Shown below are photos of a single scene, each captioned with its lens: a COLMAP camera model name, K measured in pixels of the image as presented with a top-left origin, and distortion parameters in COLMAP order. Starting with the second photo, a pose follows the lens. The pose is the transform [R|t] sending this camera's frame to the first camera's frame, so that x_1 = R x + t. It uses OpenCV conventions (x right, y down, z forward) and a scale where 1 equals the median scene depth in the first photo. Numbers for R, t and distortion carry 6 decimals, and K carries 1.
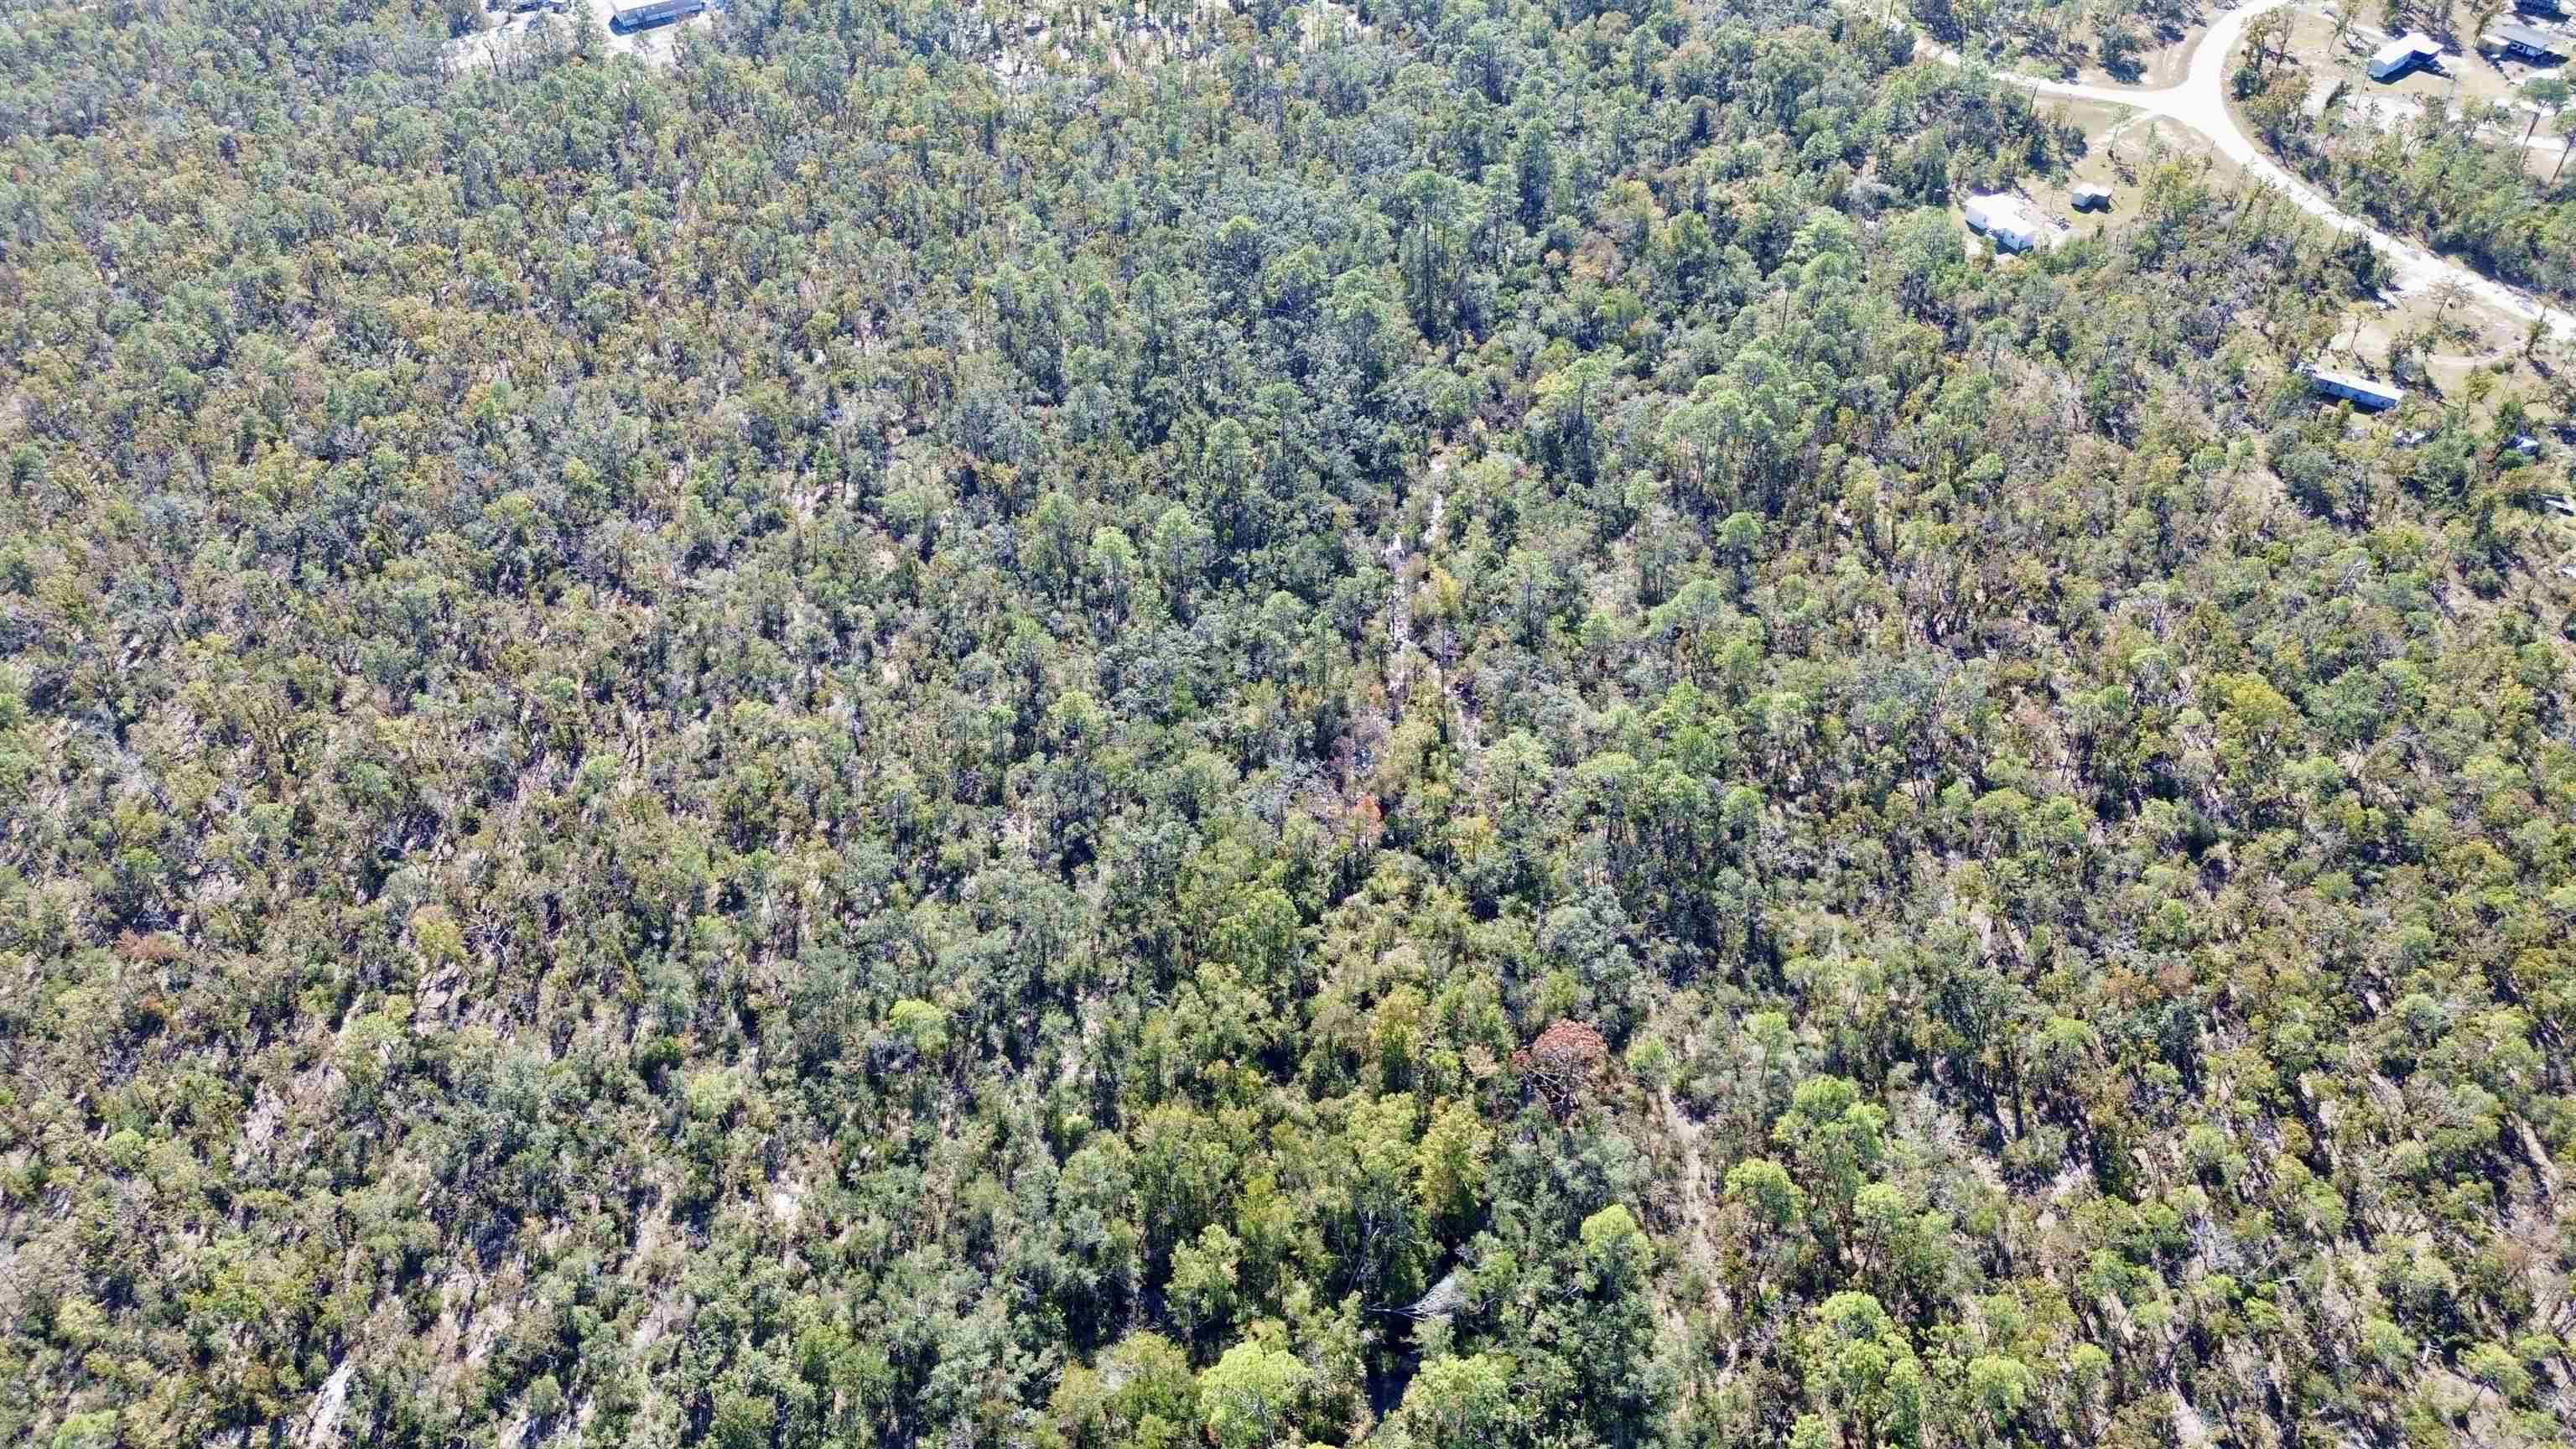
lens RADIAL K [[1865.8, 0, 1288.0], [0, 1865.8, 724.5], [0, 0, 1]] dist [0.077972, -0.071376]
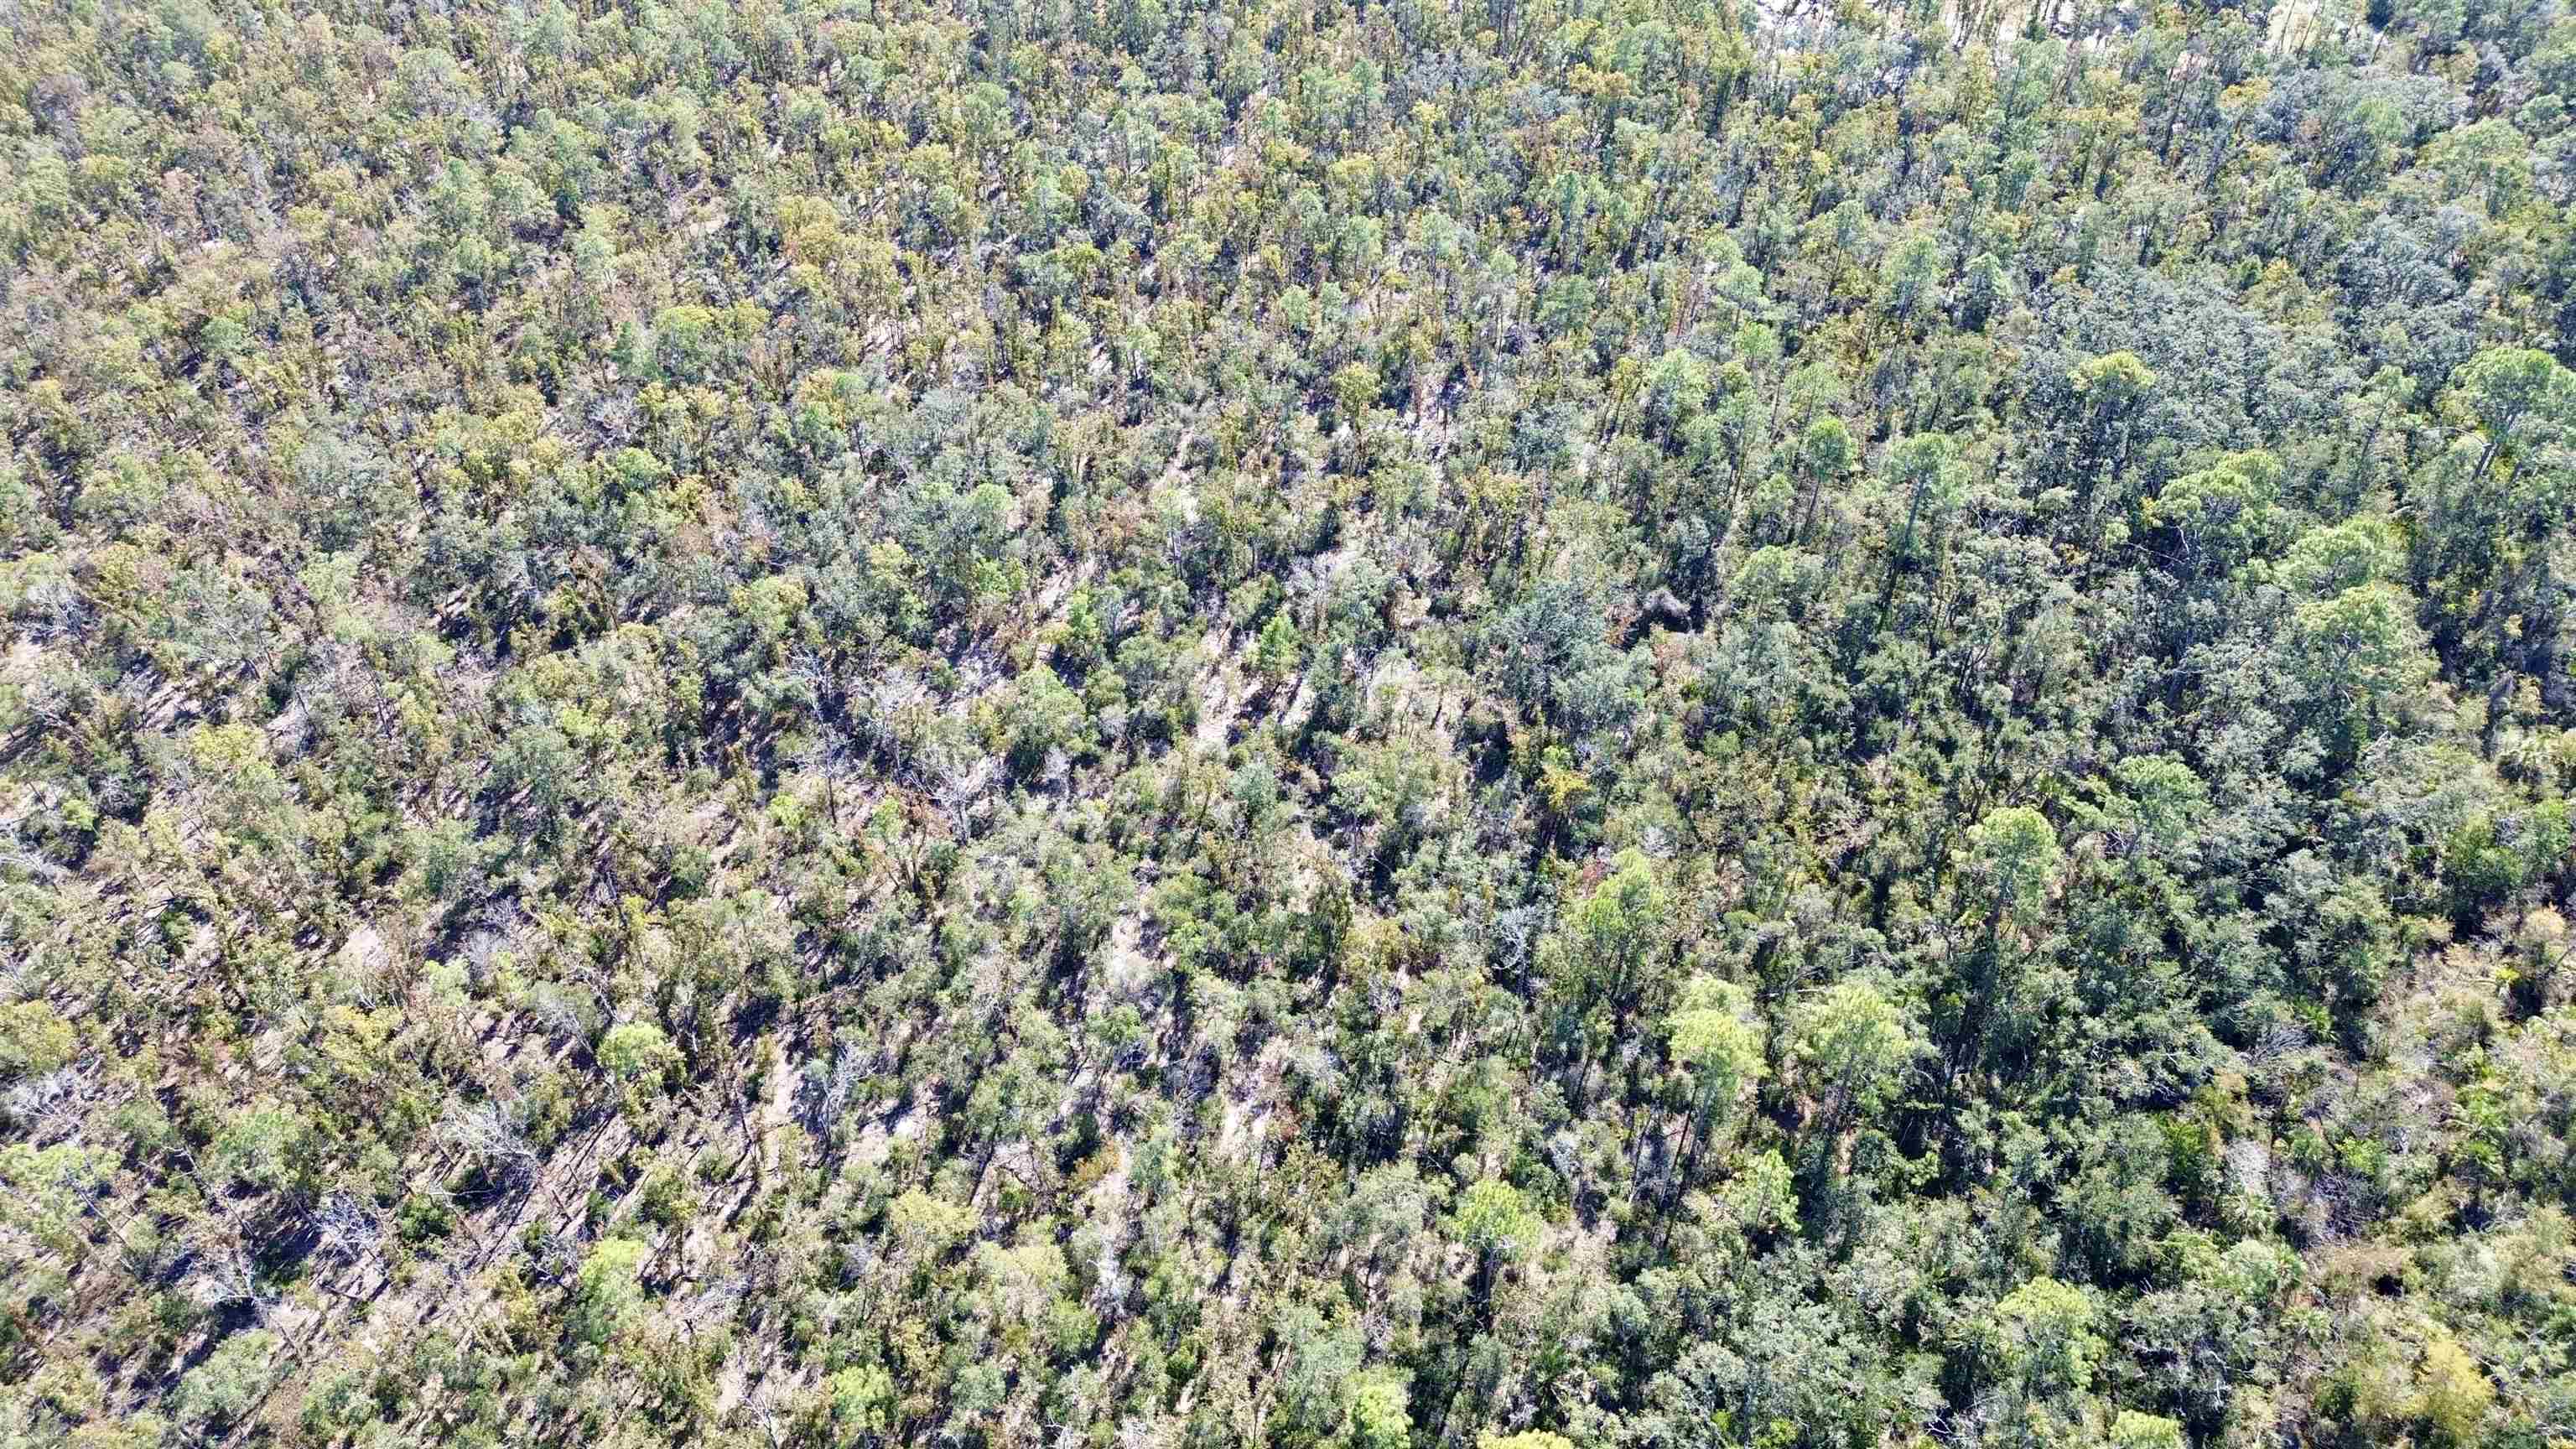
lens RADIAL K [[1865.8, 0, 1288.0], [0, 1865.8, 724.5], [0, 0, 1]] dist [0.077972, -0.071376]
pose [[0.919995, 0.283372, -0.270758, -0.074265], [-0.269722, 0.958983, 0.087187, -0.157131], [0.284359, -0.007182, 0.958691, 0.419050]]
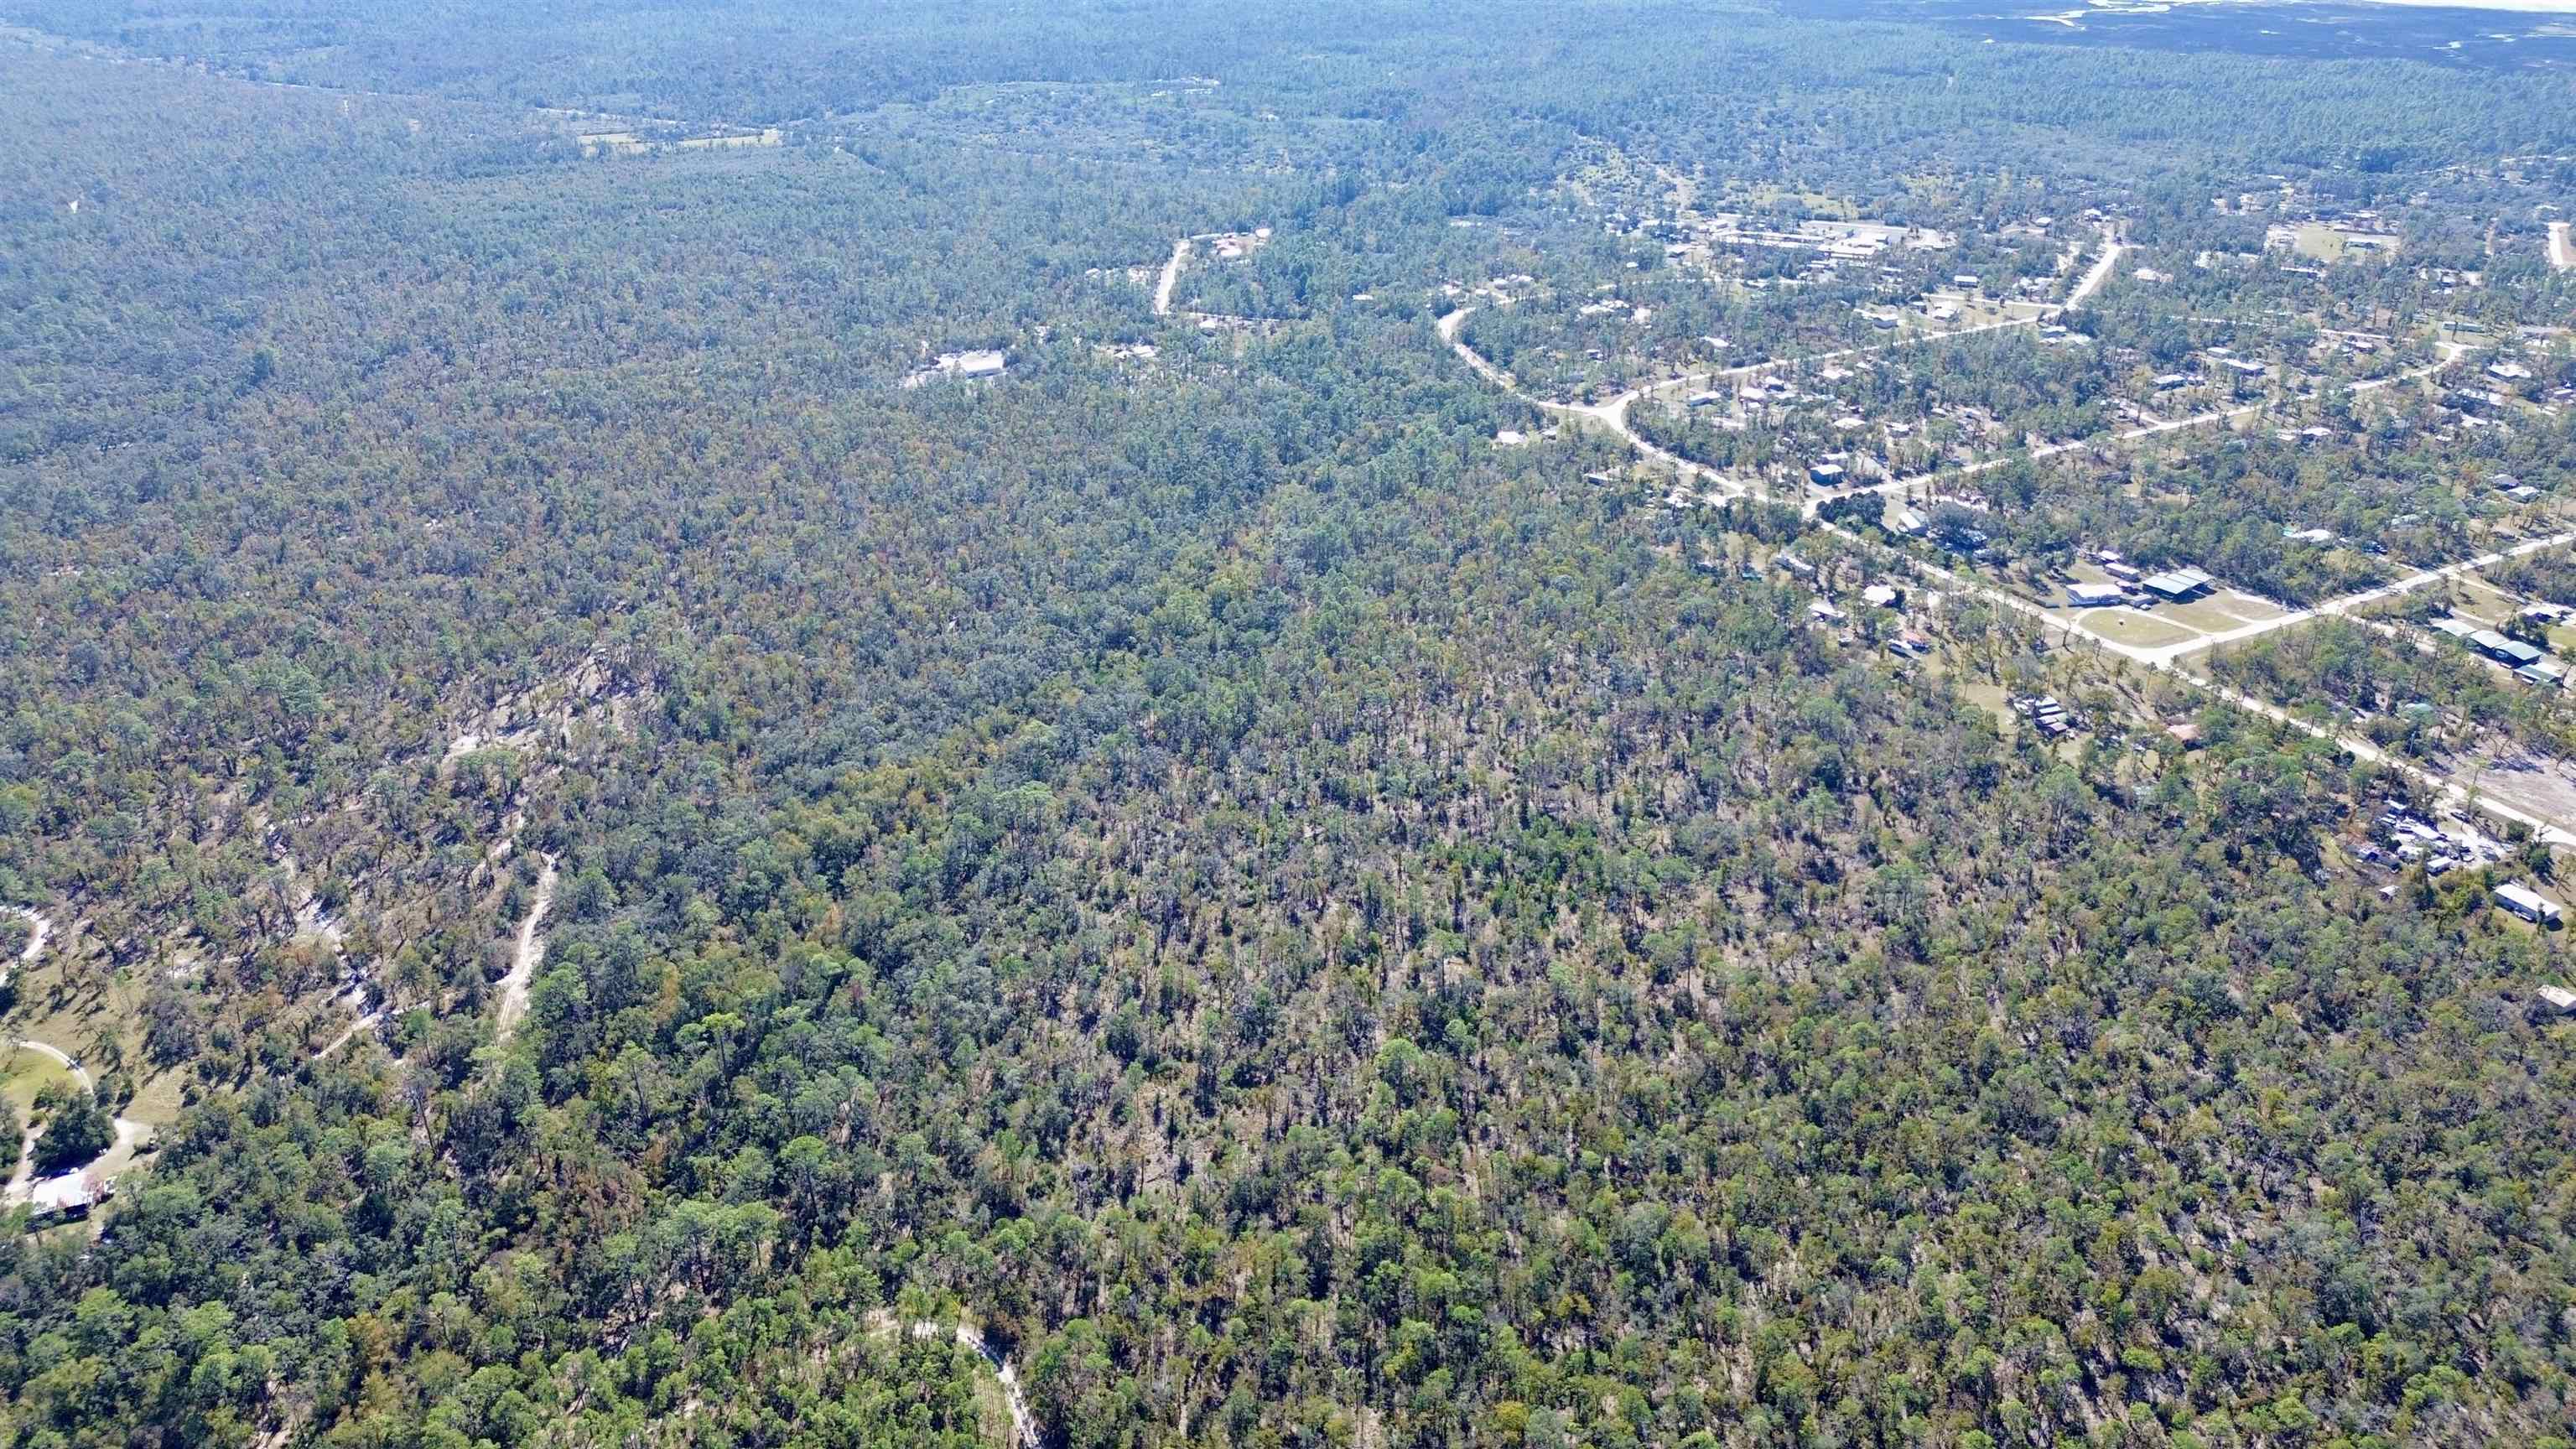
lens RADIAL K [[1818.2, 0, 1276.2], [0, 1818.2, 778.9], [0, 0, 1]] dist [0.089480, -0.092517]
pose [[0.998485, 0.036458, -0.041206, 0.195021], [-0.045202, 0.970558, -0.236590, 0.883440], [0.031367, 0.238094, 0.970735, -1.485432]]
